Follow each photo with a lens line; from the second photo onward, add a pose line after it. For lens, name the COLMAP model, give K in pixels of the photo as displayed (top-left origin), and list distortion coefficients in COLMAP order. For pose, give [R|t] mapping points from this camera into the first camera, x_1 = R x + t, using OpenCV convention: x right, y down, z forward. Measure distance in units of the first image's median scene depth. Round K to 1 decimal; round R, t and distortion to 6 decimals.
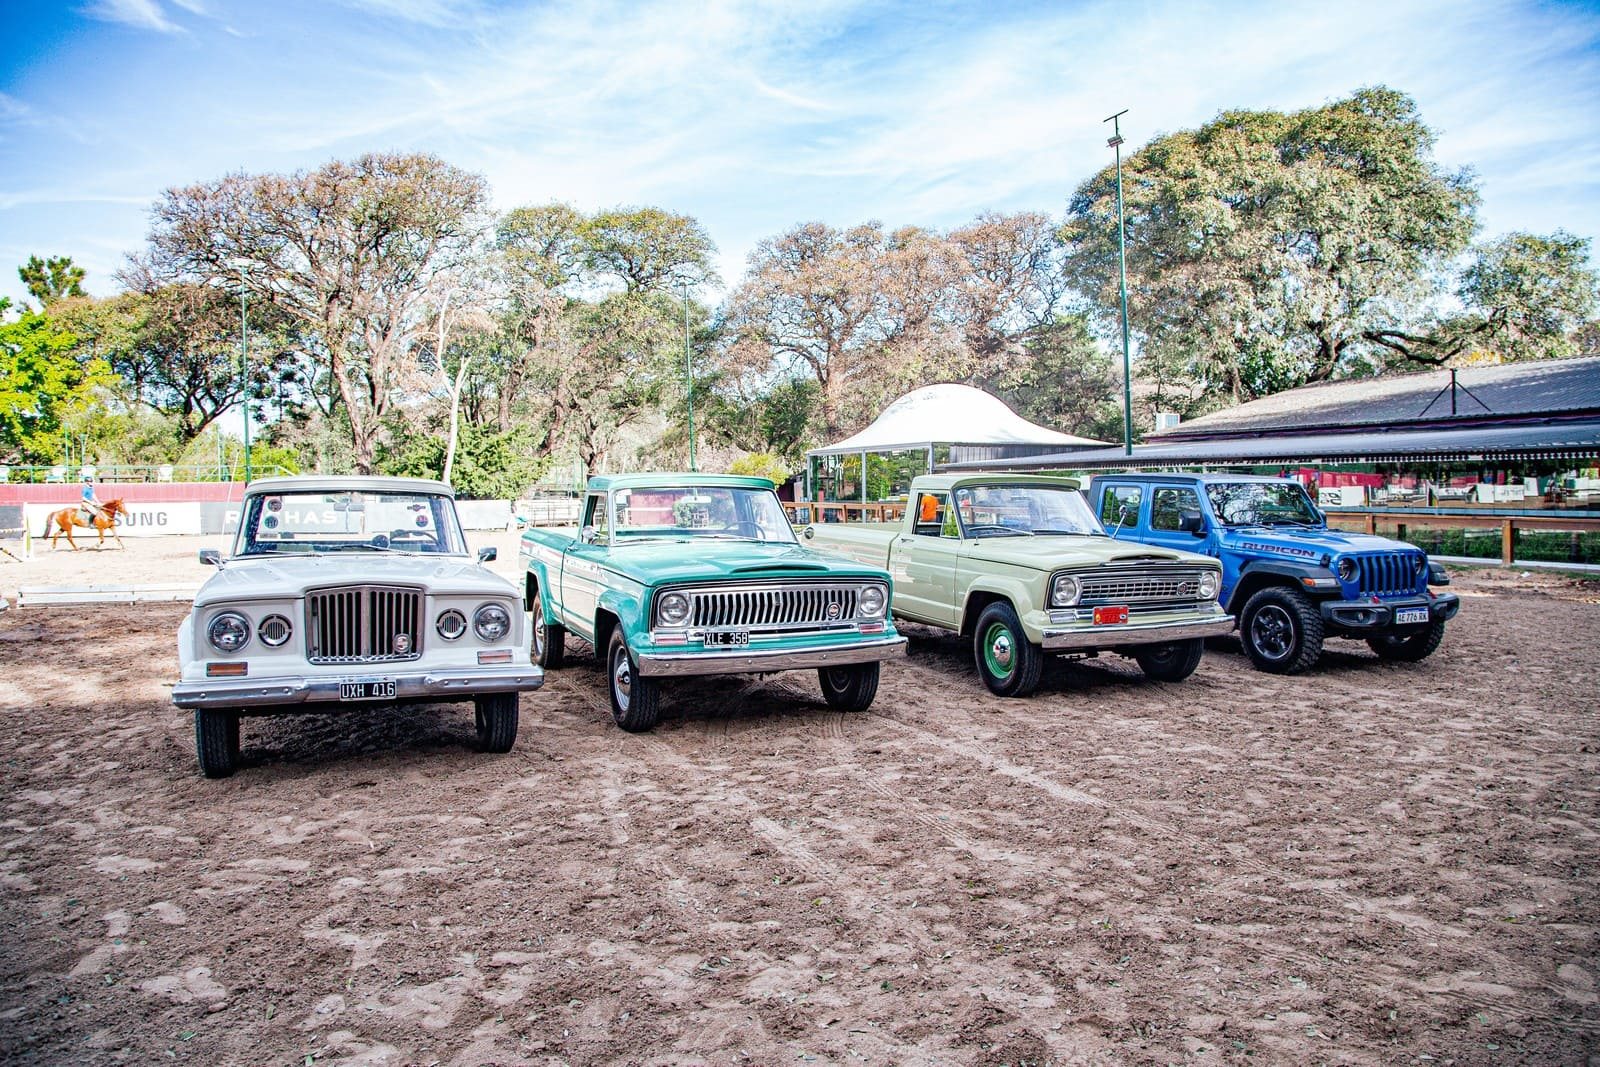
lens RADIAL K [[1069.6, 0, 800.0], [0, 1069.6, 533.5], [0, 0, 1]] dist [-0.132060, 0.074219]
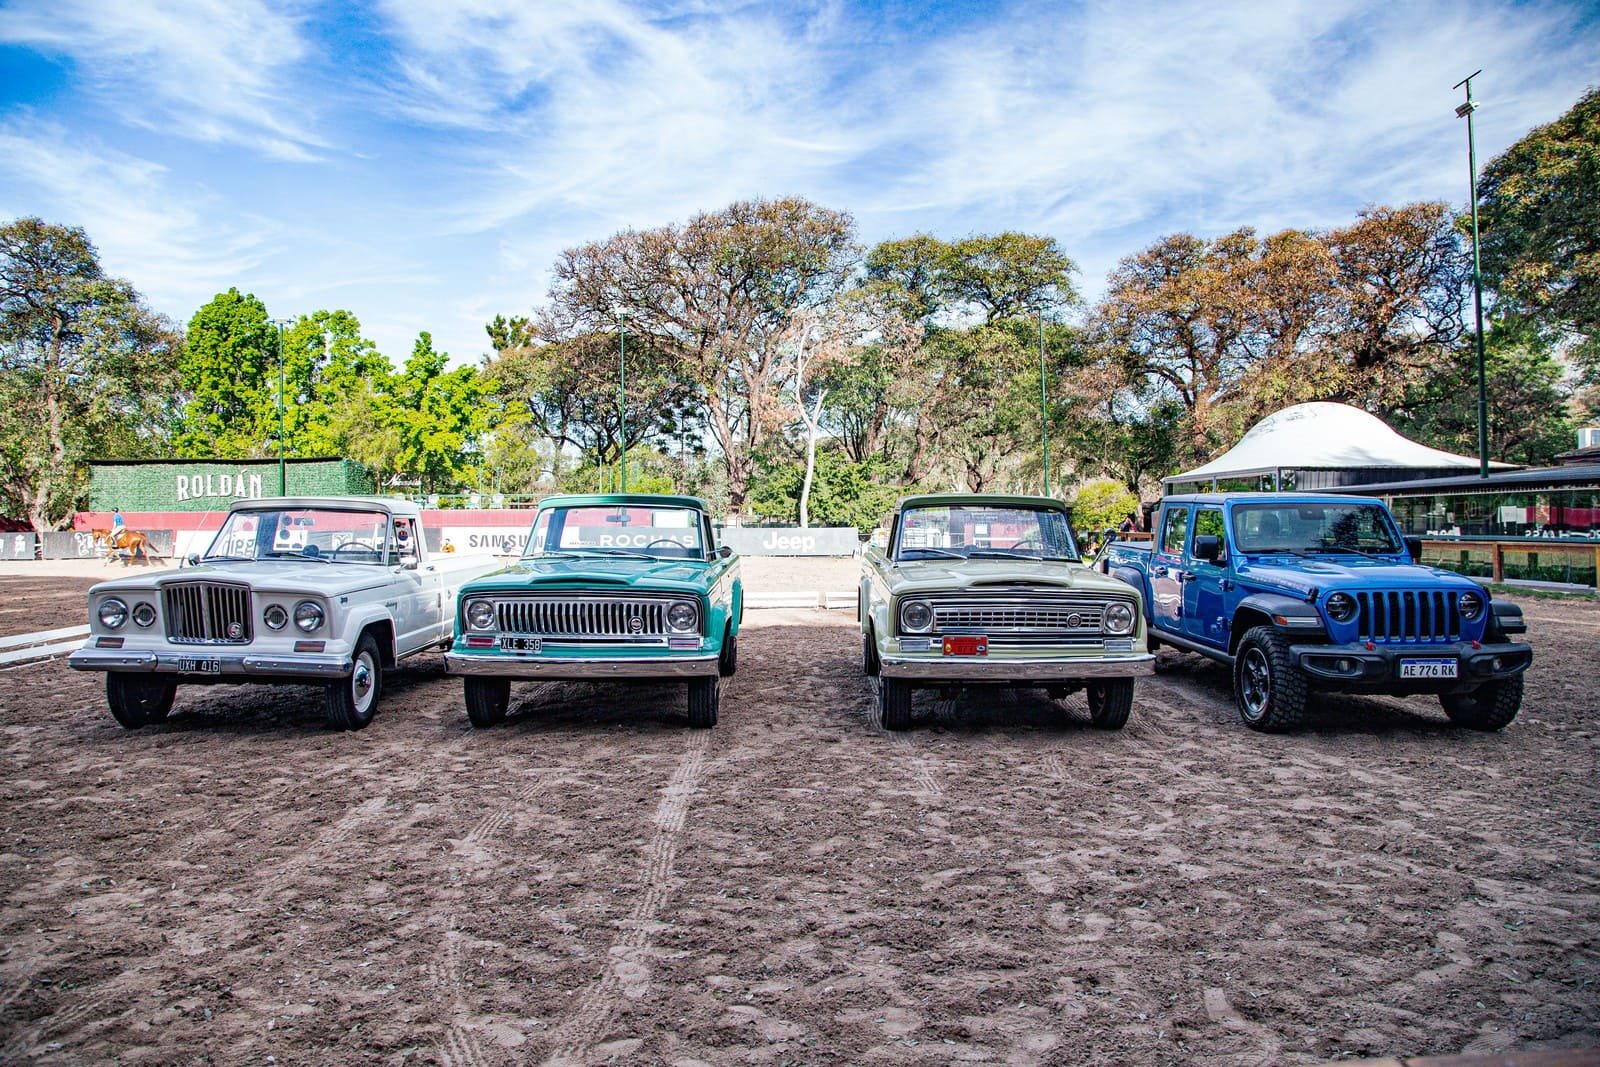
lens RADIAL K [[1083.0, 0, 804.4], [0, 1083.0, 550.0], [0, 0, 1]] dist [-0.122810, 0.063837]
pose [[0.921166, 0.014847, -0.388886, 0.082779], [-0.020076, 0.999754, -0.009386, 0.001003], [0.388651, 0.016453, 0.921238, 0.014516]]
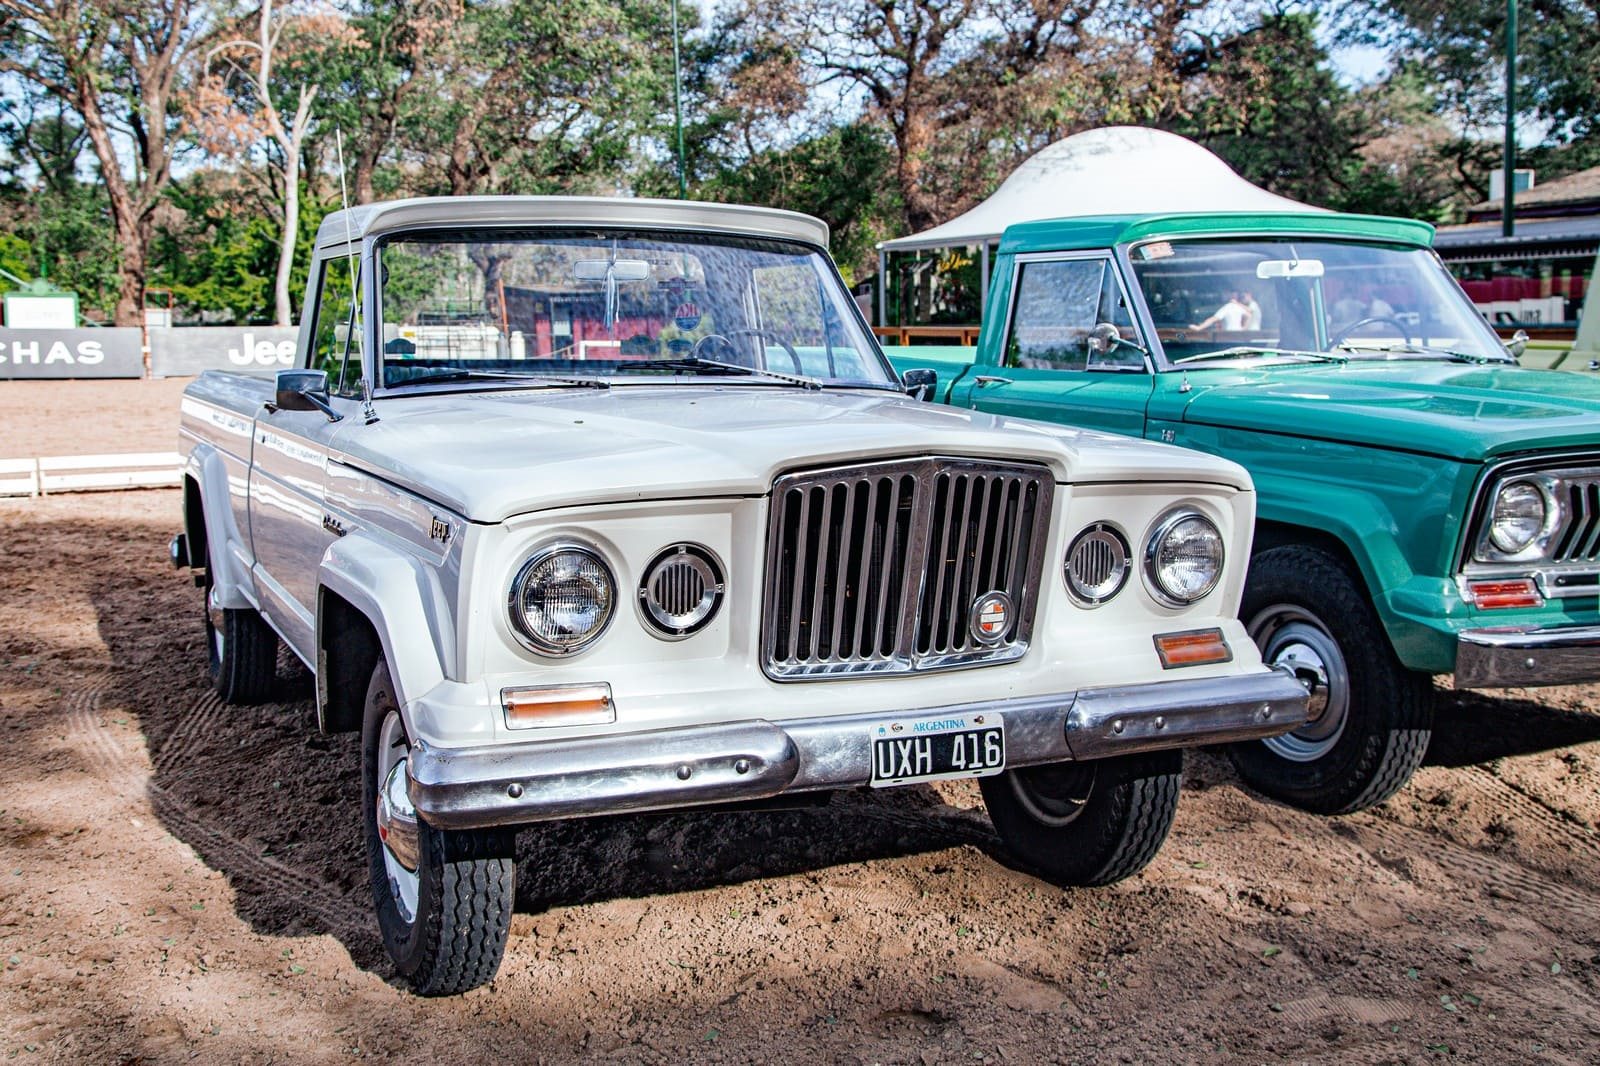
lens RADIAL K [[1661.4, 0, 735.4], [0, 1661.4, 484.2], [0, 0, 1]] dist [0.012673, 0.027588]
pose [[0.999703, -0.001360, -0.024336, -0.052608], [0.002806, 0.998226, 0.059472, 0.002782], [0.024212, -0.059522, 0.997933, 0.049474]]
